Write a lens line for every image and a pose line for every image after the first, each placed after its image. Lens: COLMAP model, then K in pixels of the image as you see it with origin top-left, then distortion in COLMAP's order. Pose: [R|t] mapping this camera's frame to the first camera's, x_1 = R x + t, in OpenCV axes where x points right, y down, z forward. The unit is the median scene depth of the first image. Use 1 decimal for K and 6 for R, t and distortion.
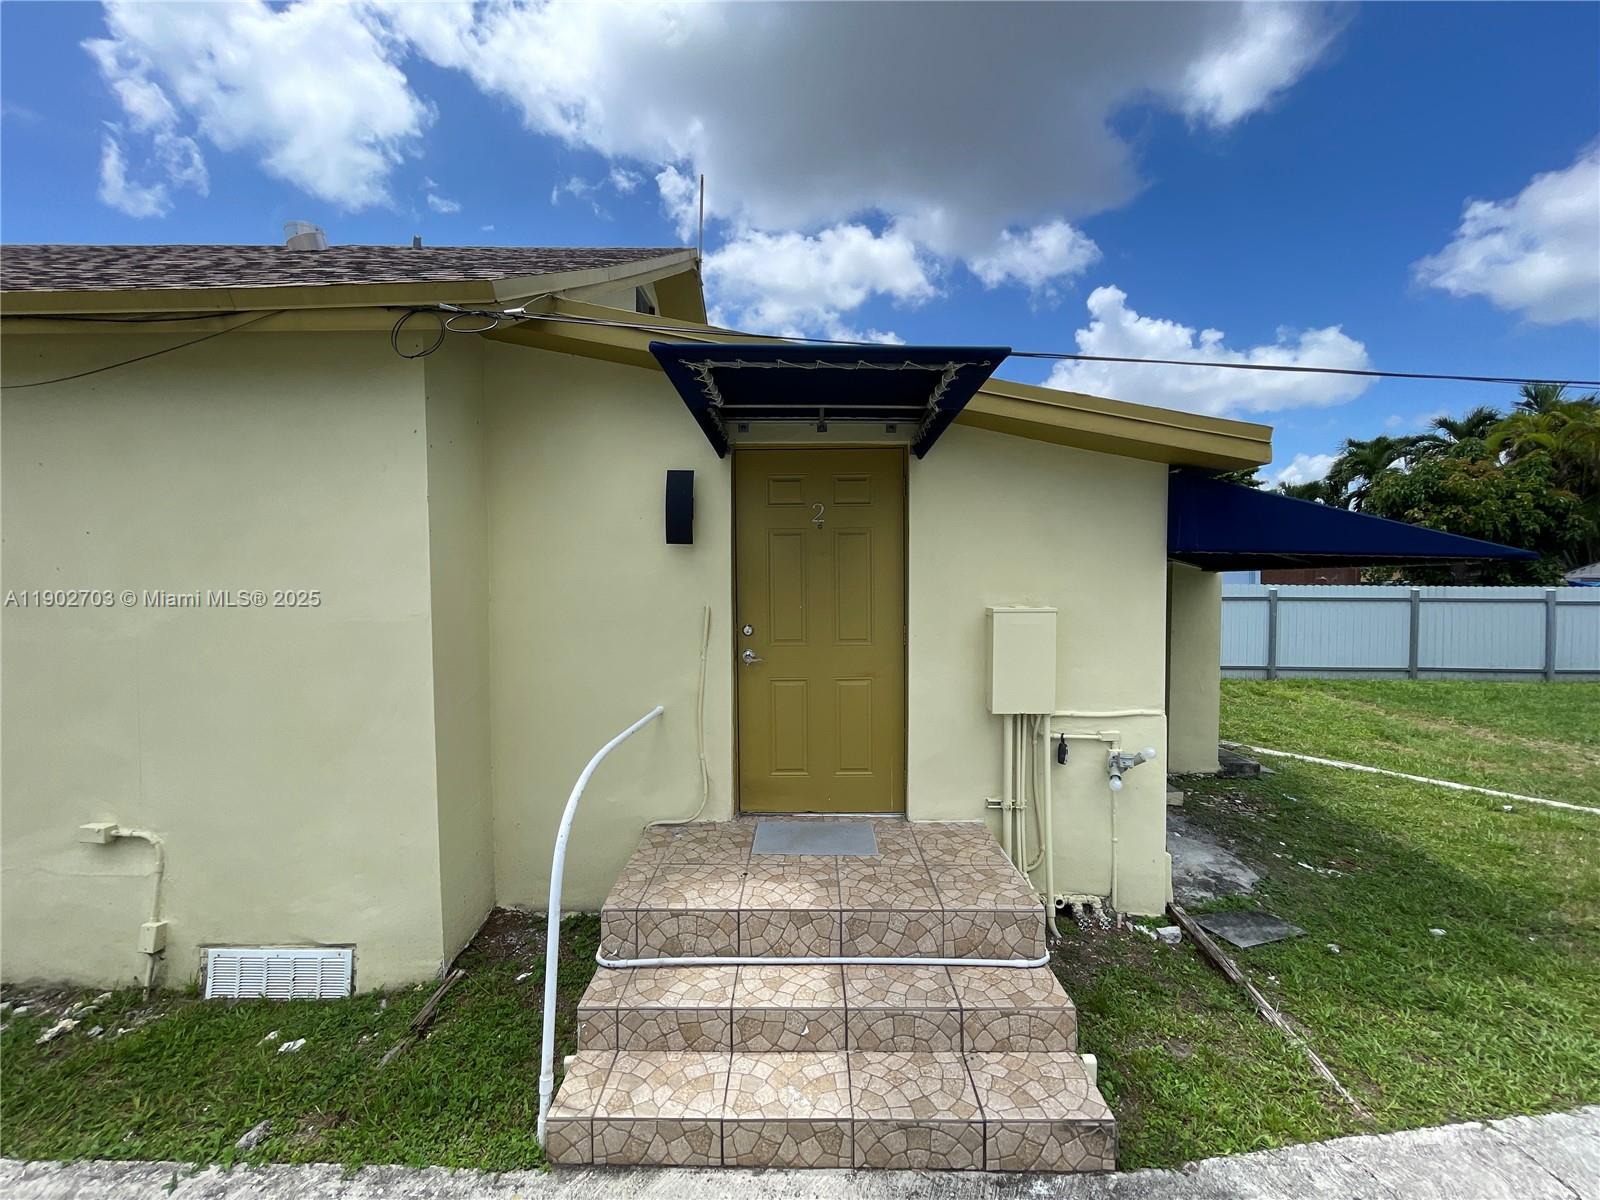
lens RADIAL K [[649.9, 0, 798.5], [0, 649.9, 599.1], [0, 0, 1]] dist [-0.004955, 0.000644]
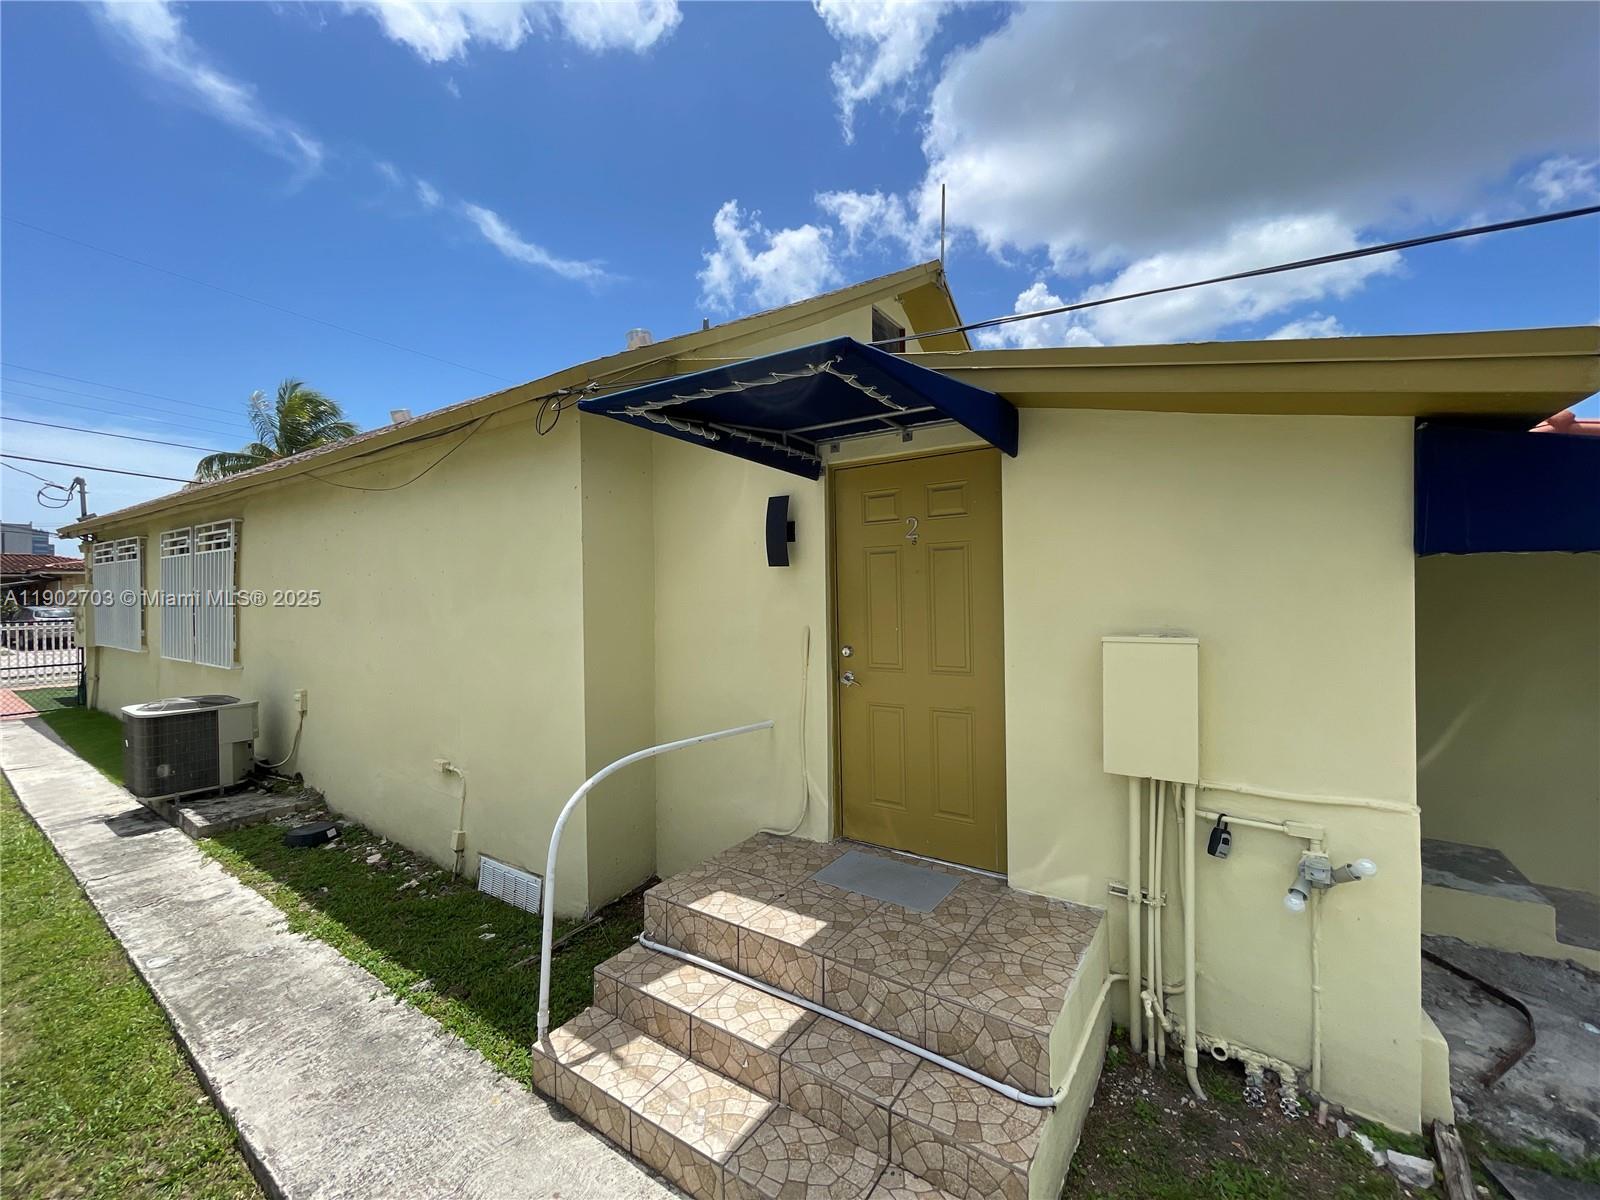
lens RADIAL K [[649.9, 0, 798.5], [0, 649.9, 599.1], [0, 0, 1]] dist [-0.004955, 0.000644]
pose [[0.833459, -0.003042, -0.552573, 0.425525], [-0.008329, 0.999802, -0.018066, -0.013845], [0.552518, 0.019660, 0.833269, 0.146321]]
